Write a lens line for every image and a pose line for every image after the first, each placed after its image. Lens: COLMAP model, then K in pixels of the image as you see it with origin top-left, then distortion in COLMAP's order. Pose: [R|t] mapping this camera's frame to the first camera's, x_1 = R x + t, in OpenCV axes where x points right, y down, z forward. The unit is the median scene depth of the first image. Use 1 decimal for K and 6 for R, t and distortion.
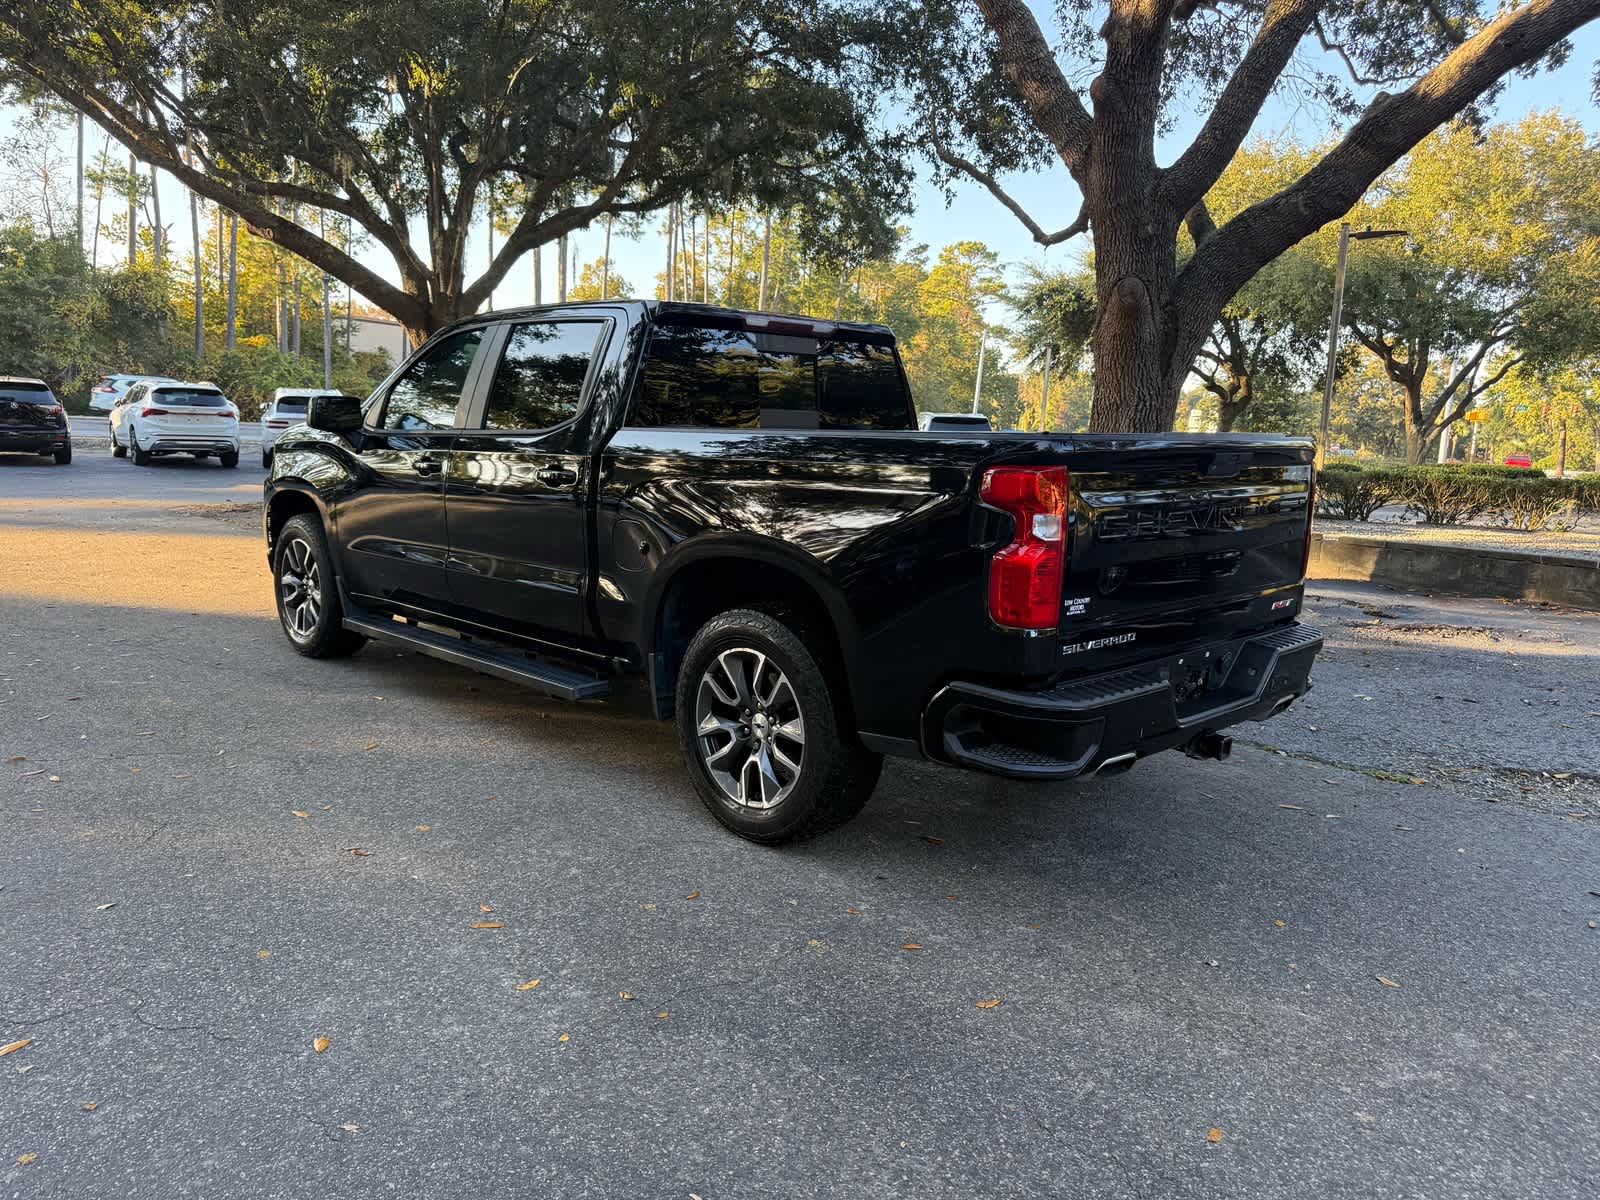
lens RADIAL K [[1139.5, 0, 793.7], [0, 1139.5, 602.4], [0, 0, 1]] dist [0.019739, -0.034846]
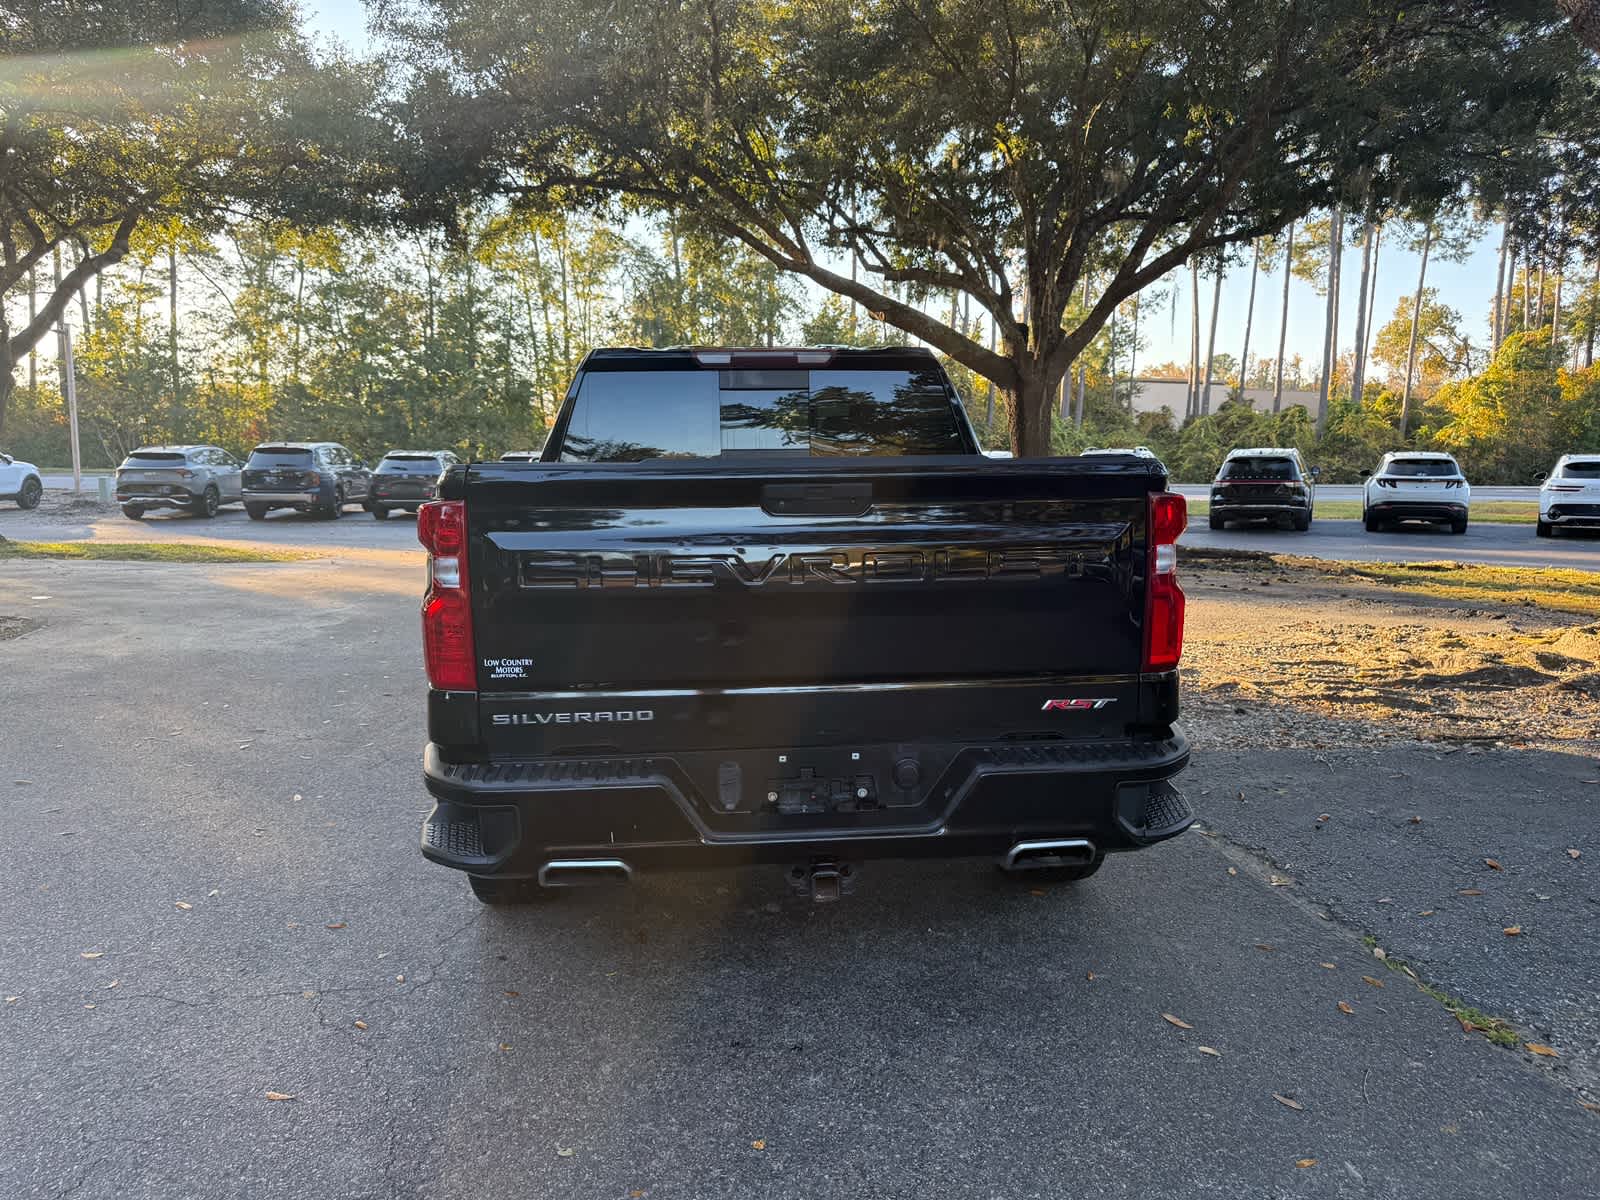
lens RADIAL K [[1139.5, 0, 799.0], [0, 1139.5, 604.2], [0, 0, 1]] dist [0.019739, -0.034846]
pose [[0.771473, 0.033579, -0.635375, 0.052869], [-0.063933, 0.997643, -0.024903, -0.002036], [0.633042, 0.059833, 0.771802, 0.027364]]
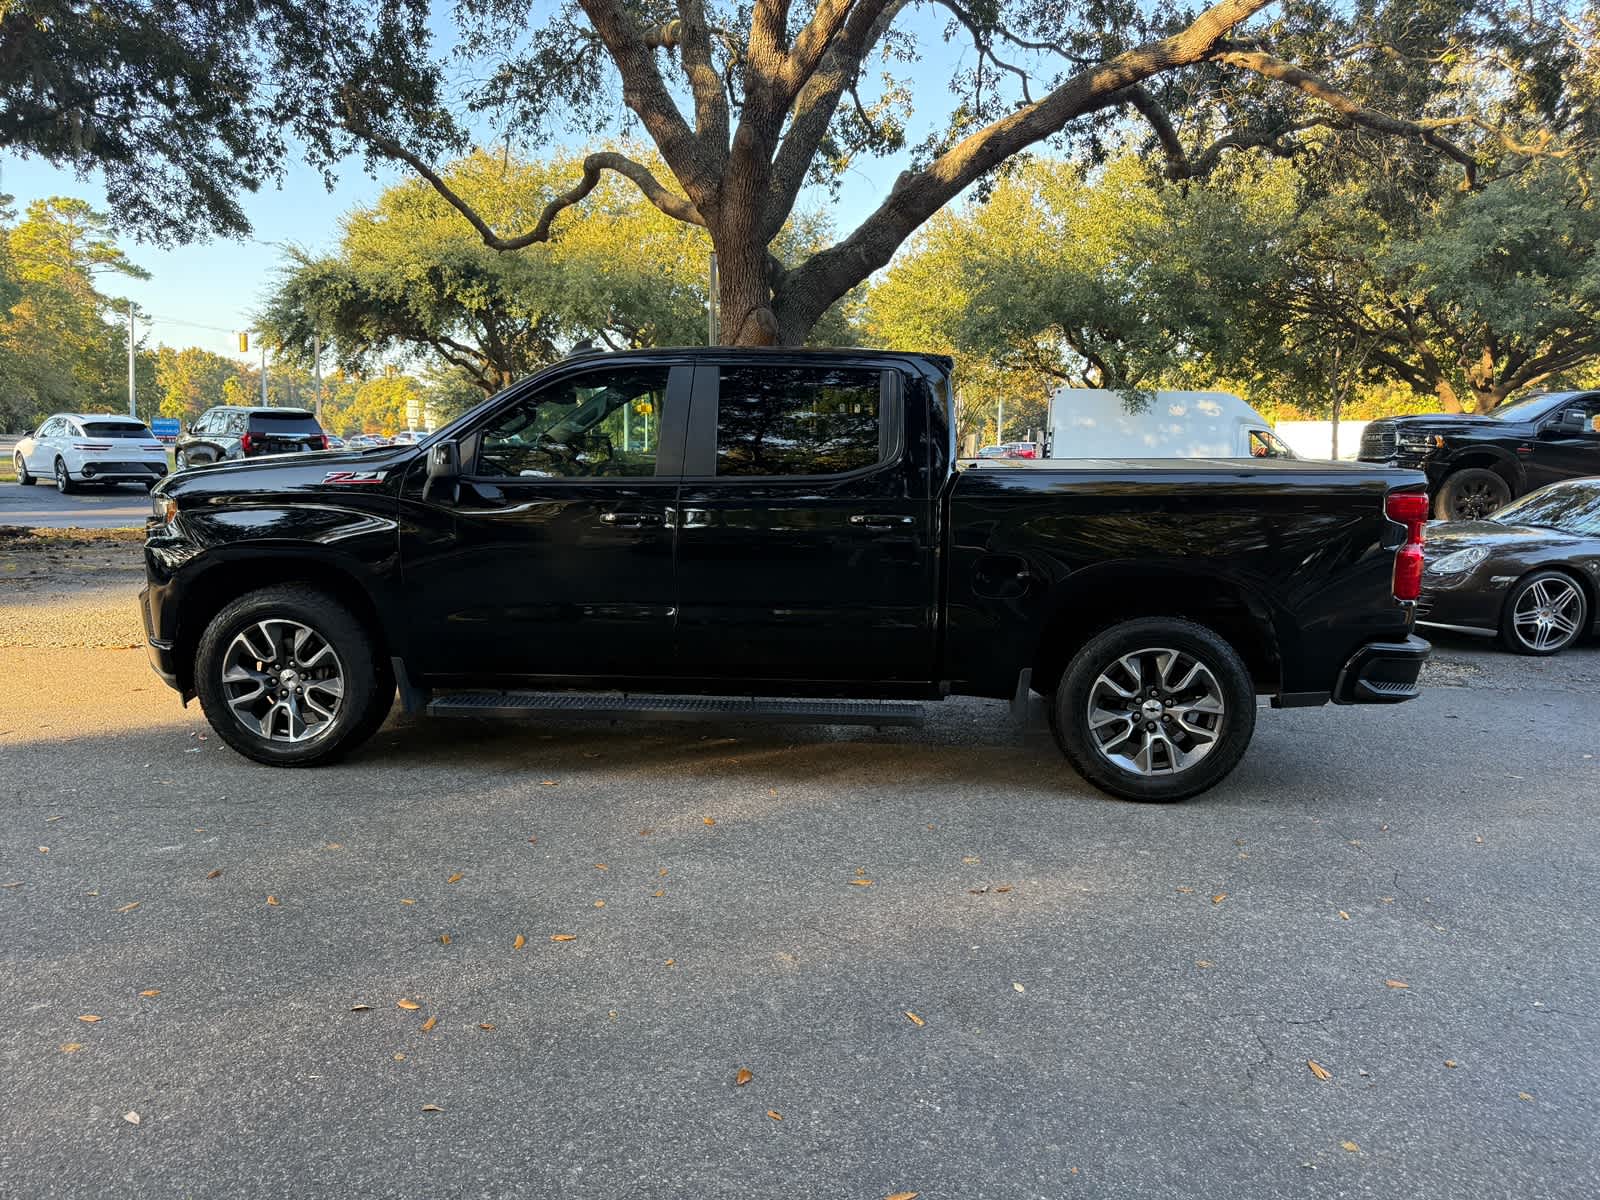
lens RADIAL K [[1139.5, 0, 797.9], [0, 1139.5, 608.8], [0, 0, 1]] dist [0.019739, -0.034846]
pose [[0.762465, -0.108852, 0.637807, -0.100279], [0.098449, 0.993787, 0.051914, -0.009581], [-0.639496, 0.023209, 0.768444, 0.025931]]
